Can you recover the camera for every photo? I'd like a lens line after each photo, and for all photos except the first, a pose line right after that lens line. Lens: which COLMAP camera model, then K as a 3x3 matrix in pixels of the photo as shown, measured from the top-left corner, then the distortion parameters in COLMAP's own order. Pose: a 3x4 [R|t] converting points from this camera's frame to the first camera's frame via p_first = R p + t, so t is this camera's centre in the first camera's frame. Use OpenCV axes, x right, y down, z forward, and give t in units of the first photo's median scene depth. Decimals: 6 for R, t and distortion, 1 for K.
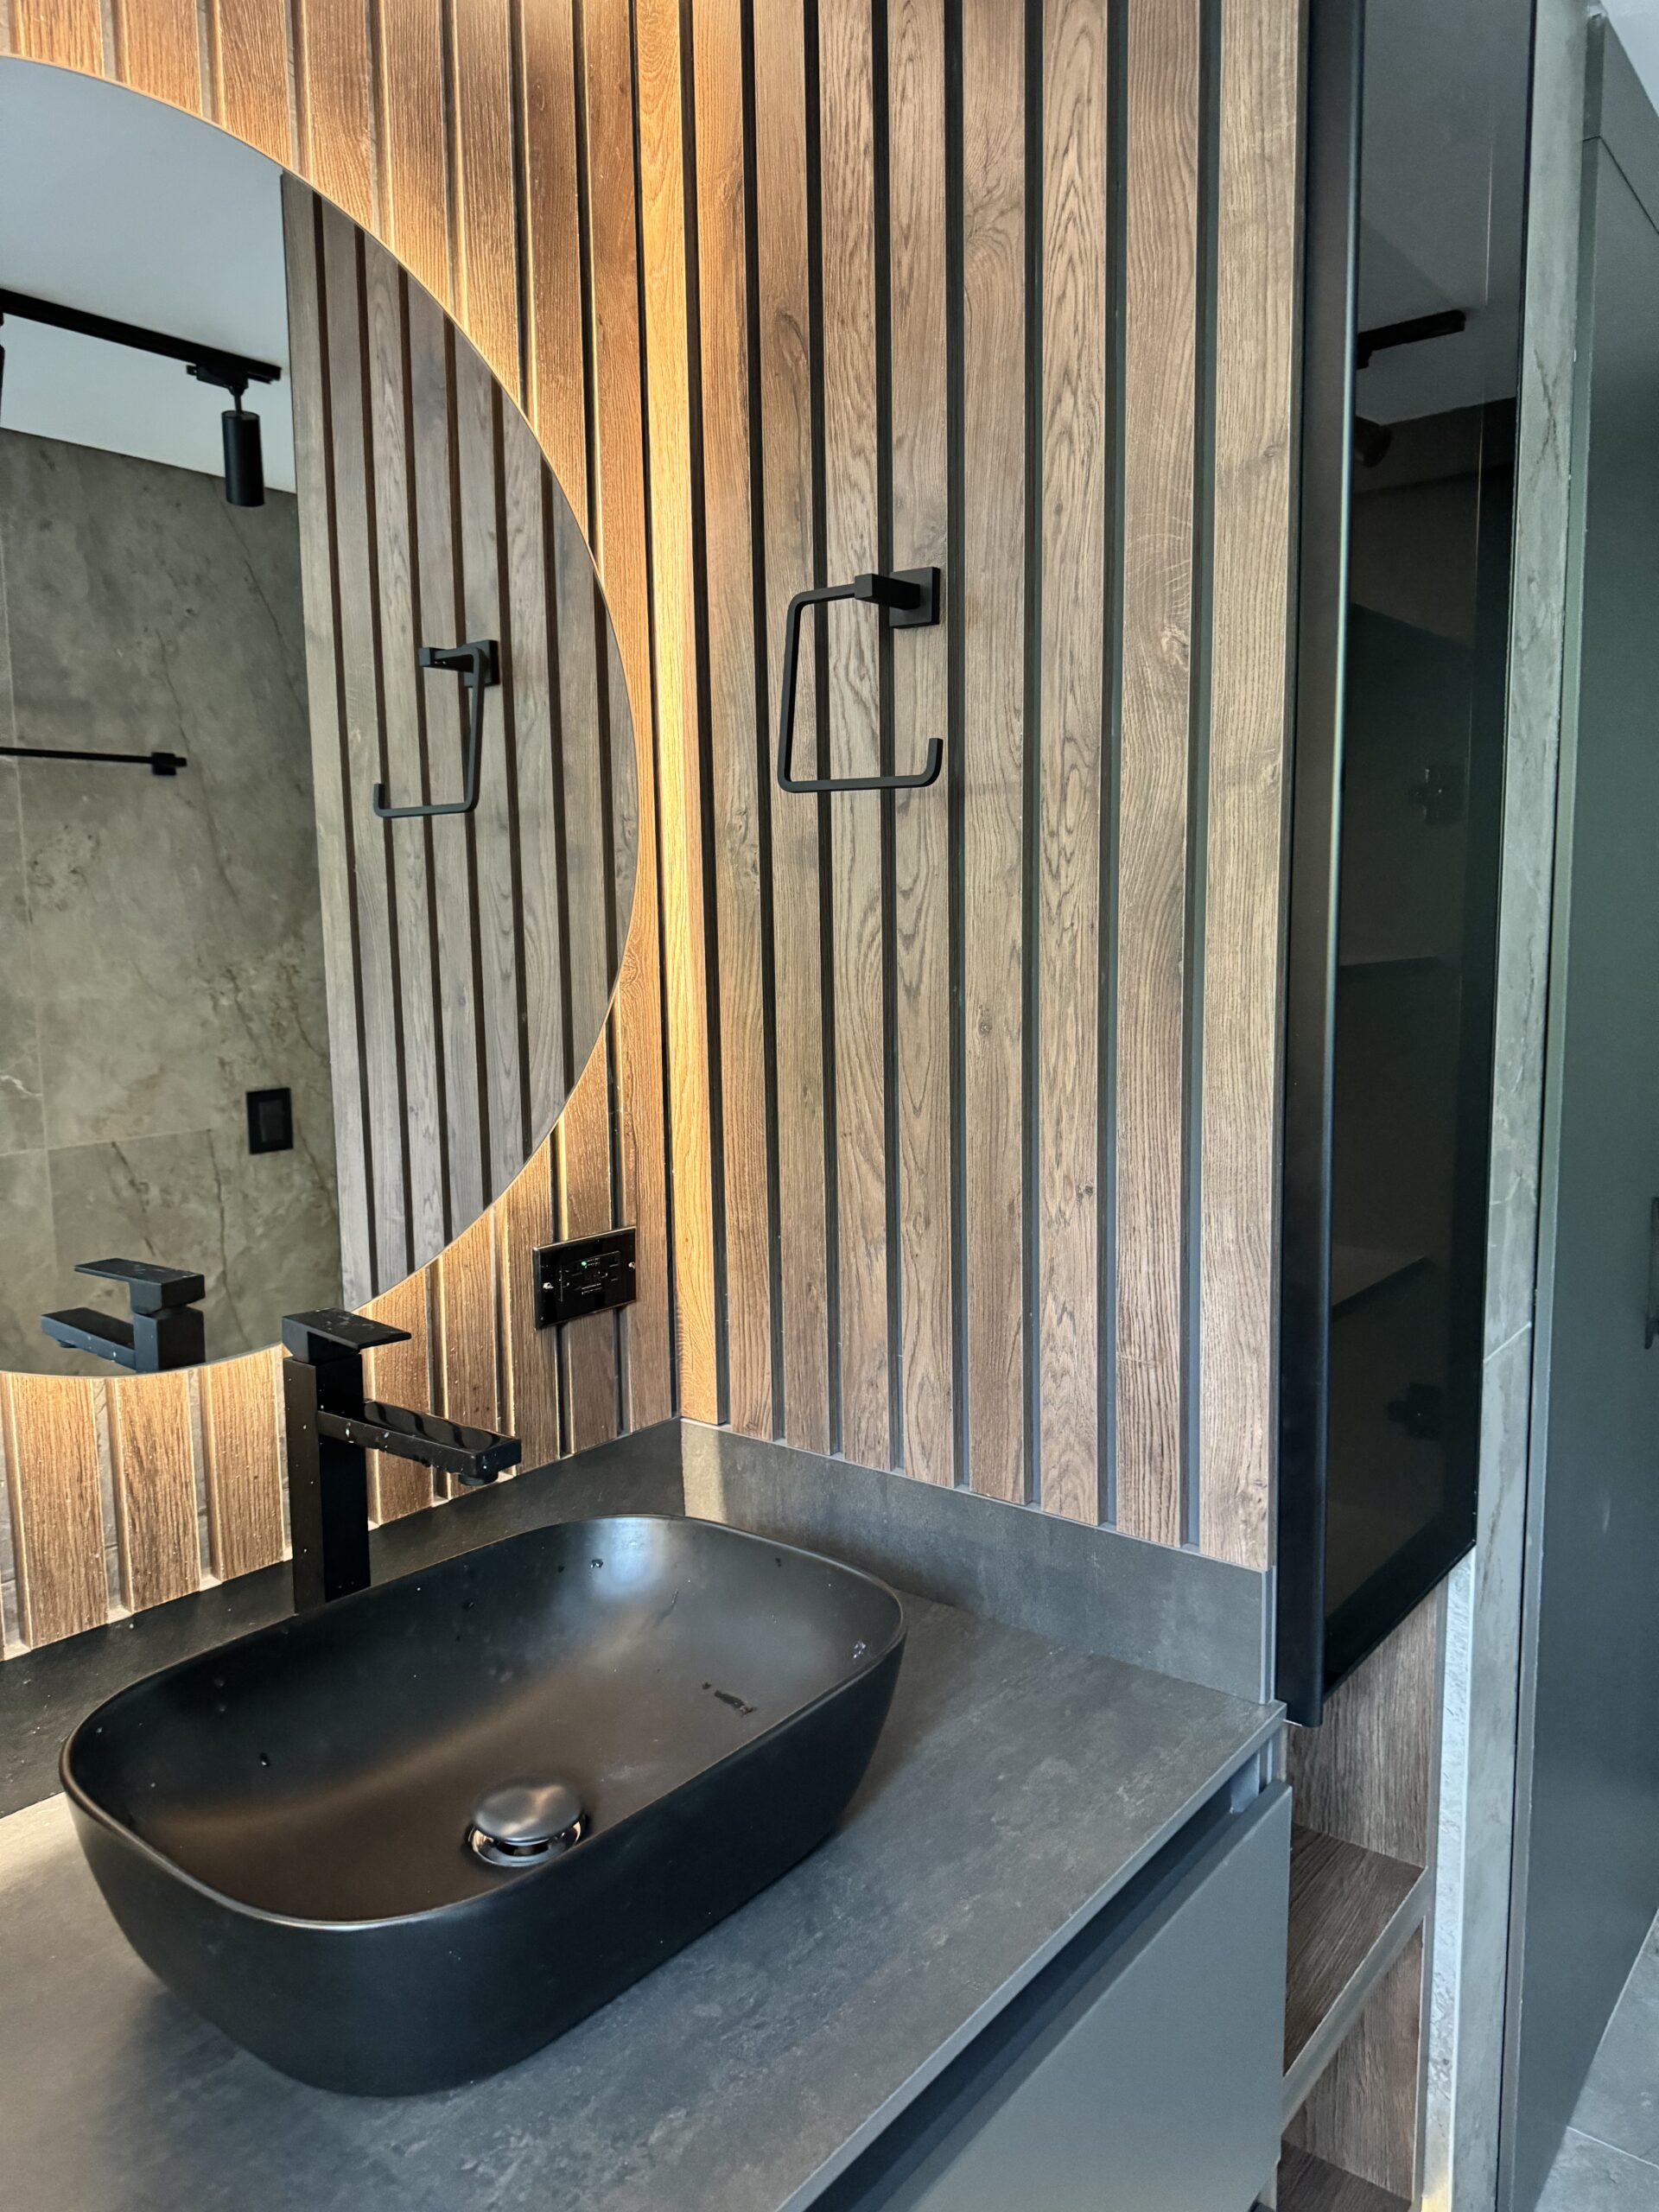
lens RADIAL K [[1572.1, 0, 829.5], [0, 1572.1, 1106.0], [0, 0, 1]] dist [0.131799, -0.181825]
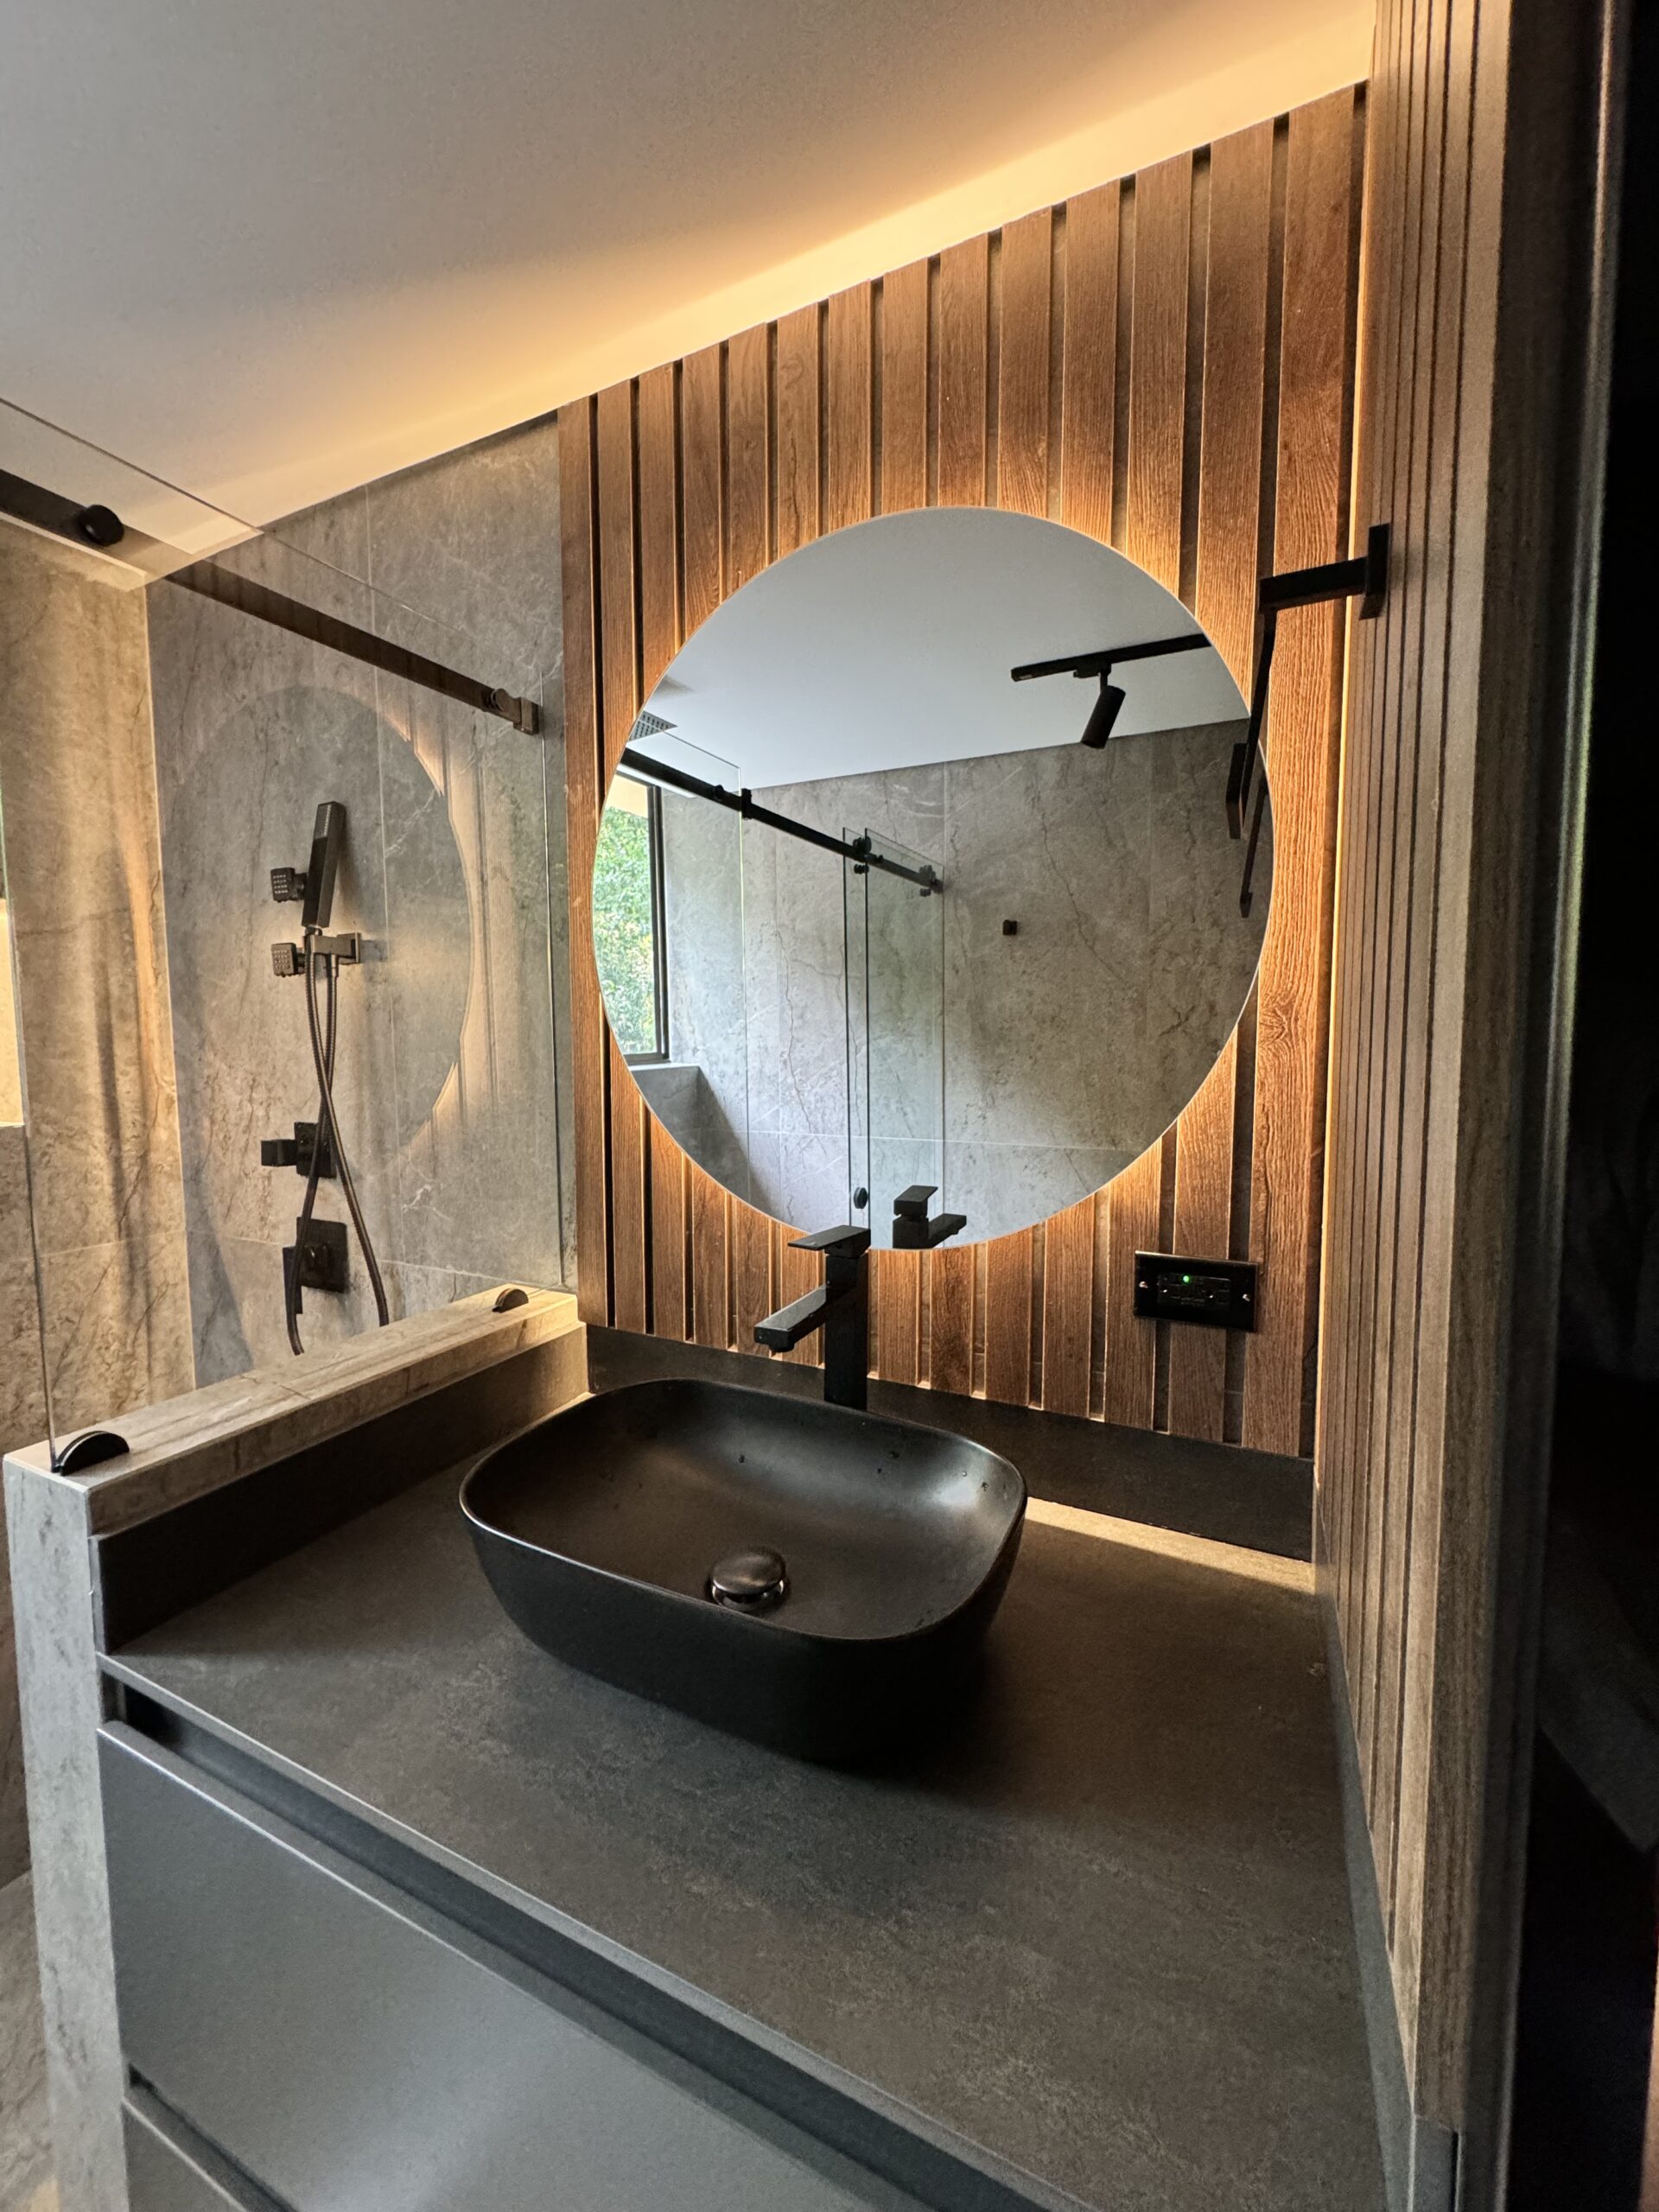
lens RADIAL K [[879.9, 0, 829.5], [0, 879.9, 1106.0], [0, 0, 1]] dist [-0.001978, -0.000130]
pose [[0.222780, 0.089686, -0.970735, 0.409992], [-0.121267, 0.990575, 0.063688, -0.036299], [0.967297, 0.103530, 0.231556, 0.590646]]
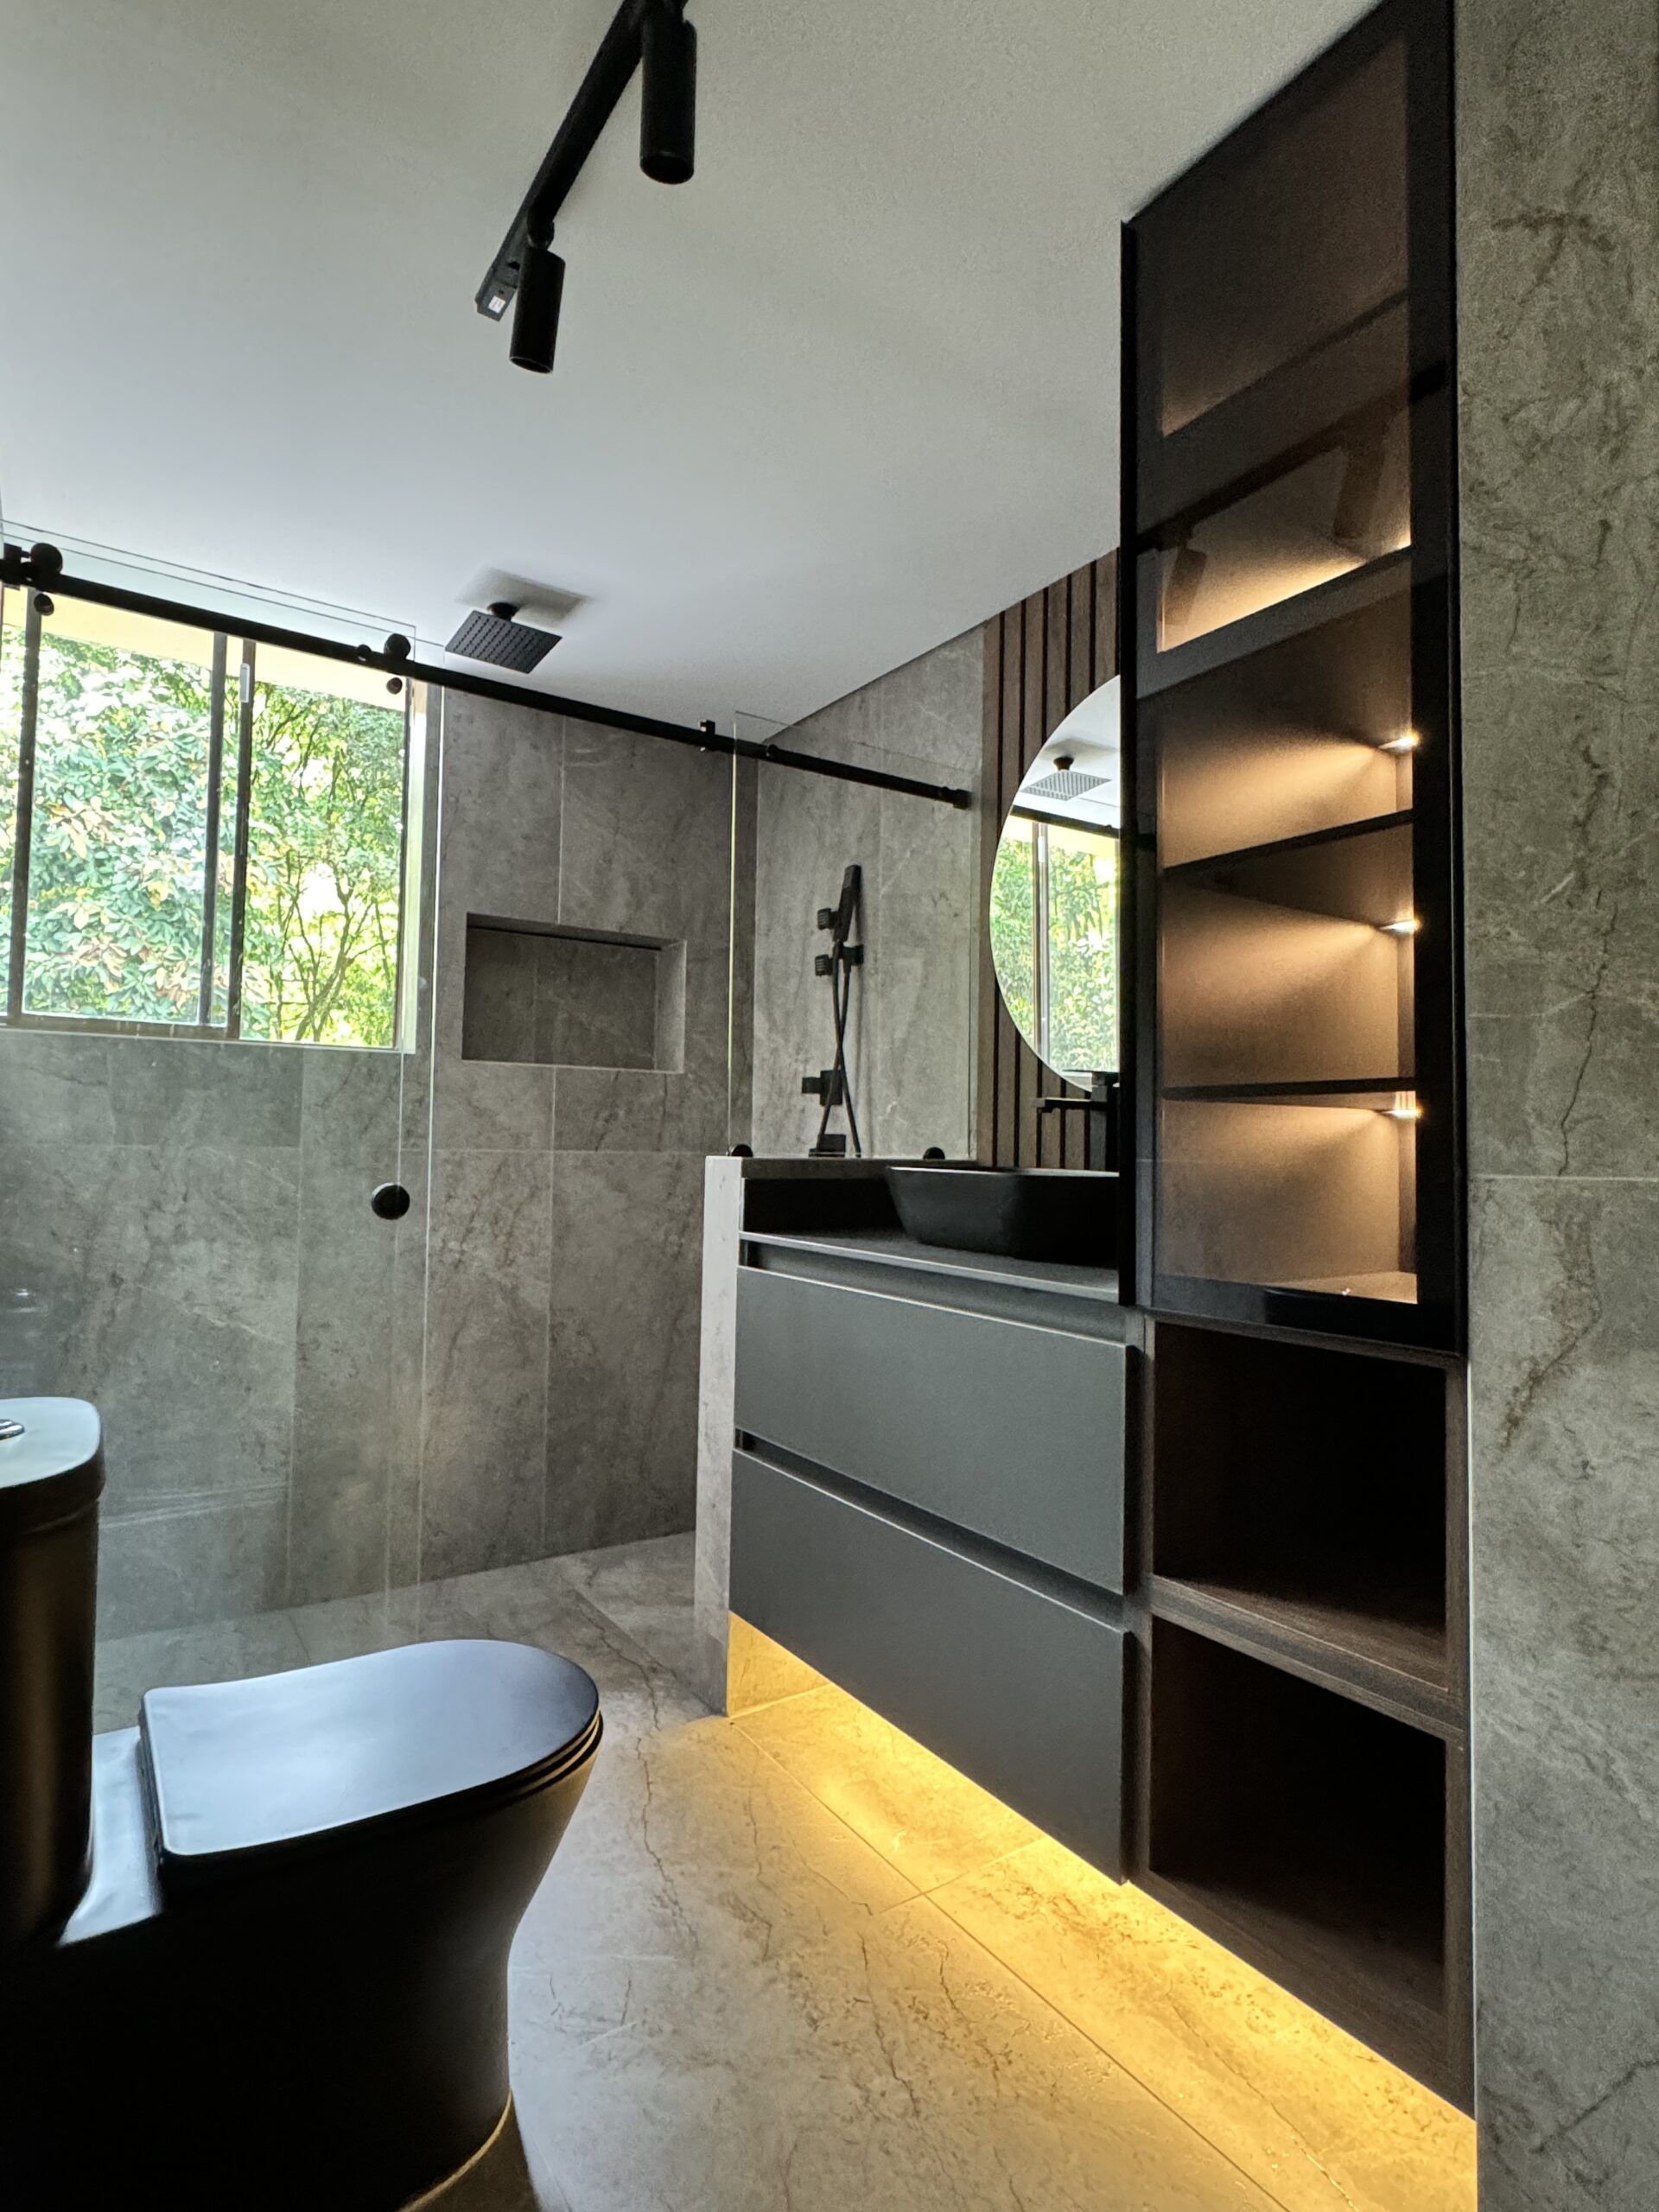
lens RADIAL K [[1154.8, 0, 829.5], [0, 1154.8, 1106.0], [0, 0, 1]] dist [0.021006, 0.000149]
pose [[-0.294764, -0.030623, -0.955079, 1.338976], [-0.132635, 0.991123, 0.009157, 0.185357], [0.946320, 0.129376, -0.296209, 0.893019]]
